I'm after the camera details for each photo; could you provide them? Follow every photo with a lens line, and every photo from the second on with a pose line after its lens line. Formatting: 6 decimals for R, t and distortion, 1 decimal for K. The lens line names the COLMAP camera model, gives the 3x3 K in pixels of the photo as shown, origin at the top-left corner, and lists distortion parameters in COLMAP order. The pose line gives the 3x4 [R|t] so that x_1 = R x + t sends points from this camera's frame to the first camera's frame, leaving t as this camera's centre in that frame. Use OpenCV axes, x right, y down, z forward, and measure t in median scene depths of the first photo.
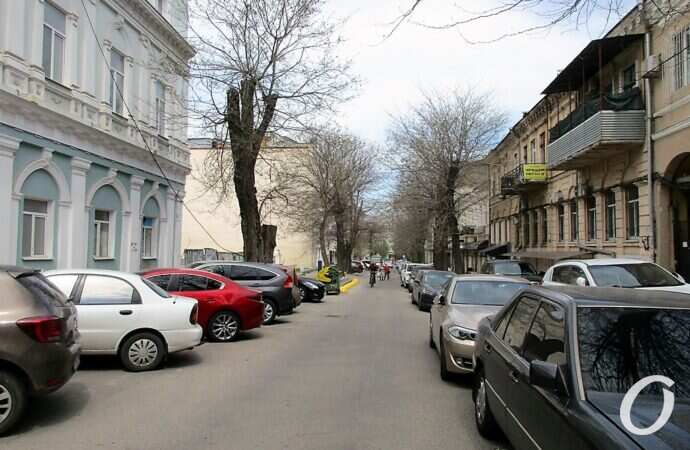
lens RADIAL K [[513.0, 0, 346.7], [0, 513.0, 222.9], [0, 0, 1]] dist [0.008884, -0.002167]
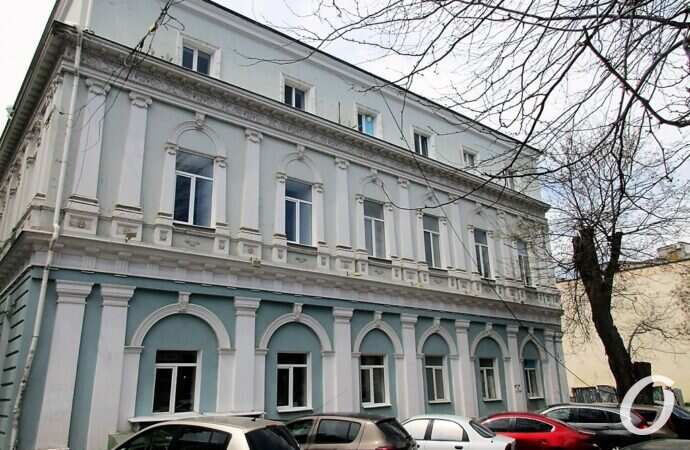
lens RADIAL K [[513.0, 0, 344.6], [0, 513.0, 225.6], [0, 0, 1]] dist [0.008884, -0.002167]
pose [[0.689468, -0.241902, -0.682728, 0.222268], [0.072369, 0.960873, -0.267369, -0.027747], [0.720692, 0.134934, 0.679997, -0.131614]]
